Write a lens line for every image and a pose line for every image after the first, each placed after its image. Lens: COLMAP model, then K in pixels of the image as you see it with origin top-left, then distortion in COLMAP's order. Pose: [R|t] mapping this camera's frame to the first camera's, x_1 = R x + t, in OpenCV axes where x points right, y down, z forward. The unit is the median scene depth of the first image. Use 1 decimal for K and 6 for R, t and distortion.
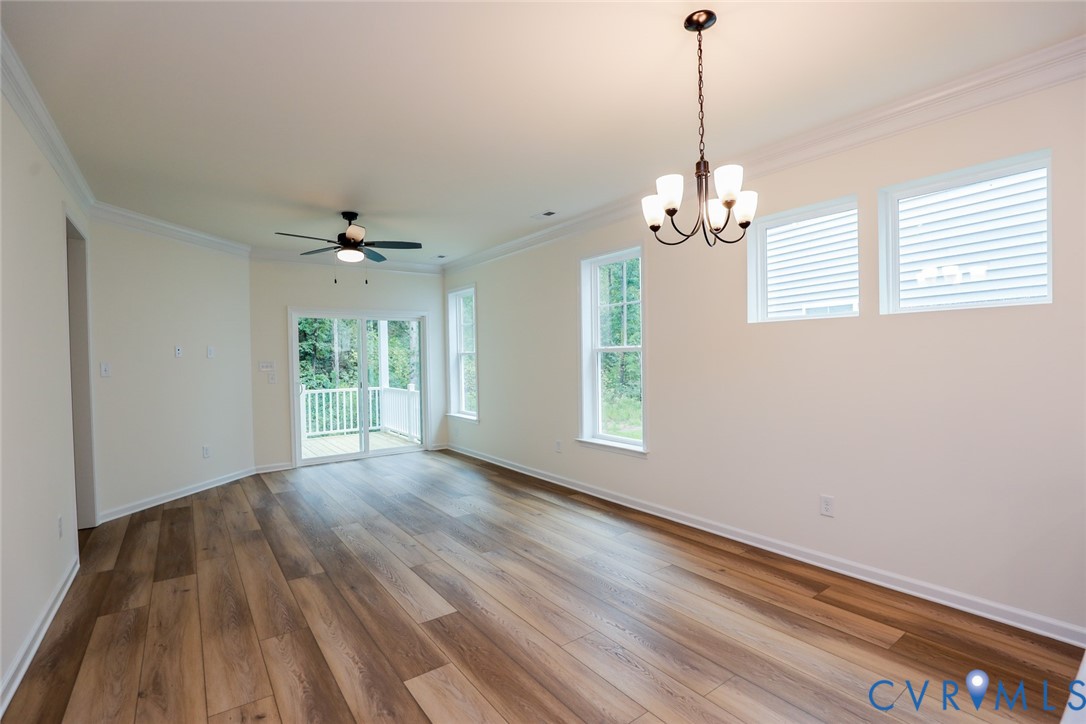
lens RADIAL K [[496.0, 0, 541.8], [0, 496.0, 366.5], [0, 0, 1]] dist [-0.022612, 0.000856]
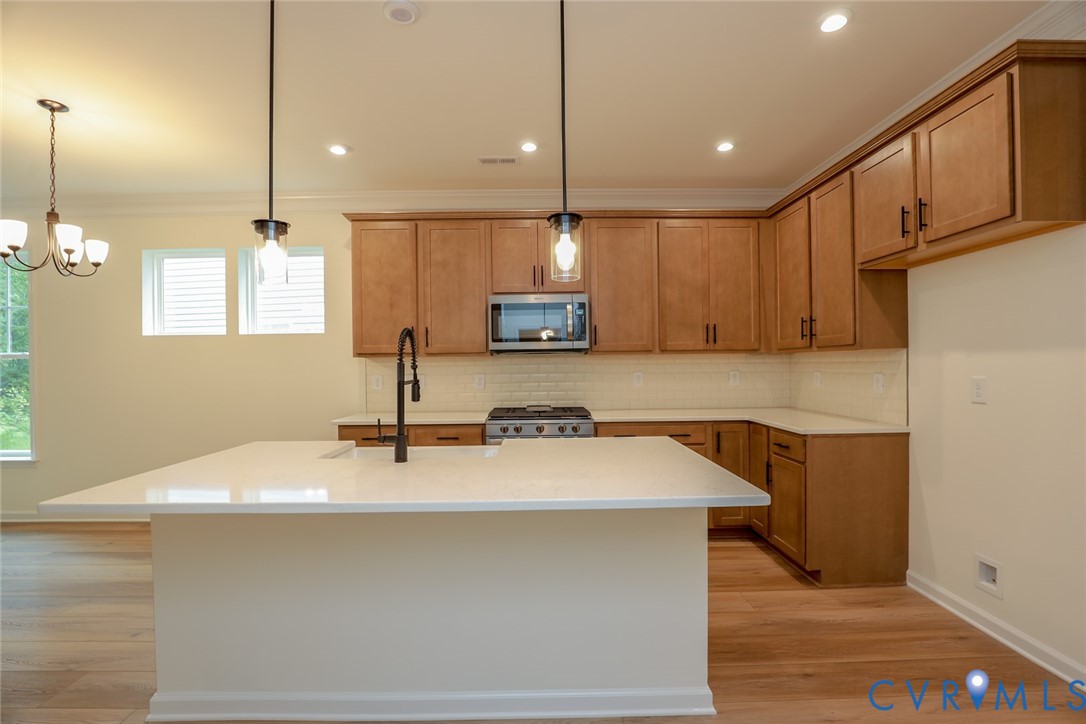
lens RADIAL K [[496.0, 0, 541.8], [0, 496.0, 366.5], [0, 0, 1]] dist [-0.022612, 0.000856]
pose [[0.587418, 0.003686, 0.809276, 0.035221], [0.017732, 0.999691, -0.017424, 0.032481], [-0.809090, 0.024585, 0.587171, -0.608577]]
